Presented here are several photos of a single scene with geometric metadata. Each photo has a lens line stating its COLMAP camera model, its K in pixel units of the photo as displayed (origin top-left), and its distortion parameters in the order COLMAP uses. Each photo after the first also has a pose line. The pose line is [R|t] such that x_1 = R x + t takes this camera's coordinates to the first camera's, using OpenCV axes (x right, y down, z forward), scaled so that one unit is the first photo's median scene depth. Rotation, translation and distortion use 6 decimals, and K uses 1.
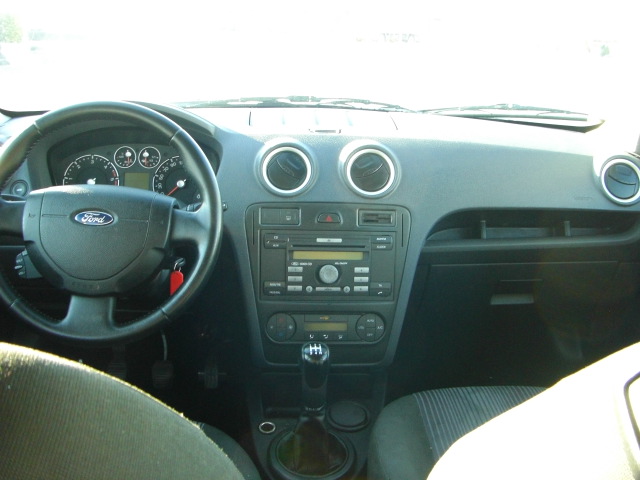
lens RADIAL K [[731.1, 0, 320.0], [0, 731.1, 240.0], [0, 0, 1]] dist [-0.171104, 0.070452]
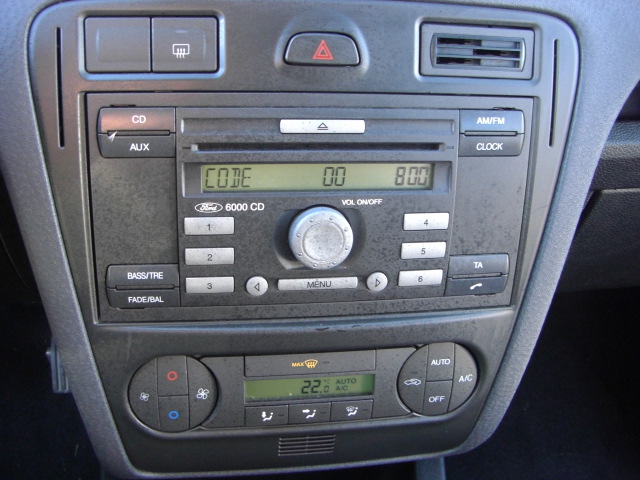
lens RADIAL K [[731.1, 0, 320.0], [0, 731.1, 240.0], [0, 0, 1]] dist [-0.171104, 0.070452]
pose [[0.997179, -0.015359, 0.073473, -0.010814], [-0.000401, 0.977738, 0.209827, -0.015962], [-0.075060, -0.209264, 0.974974, 0.699792]]
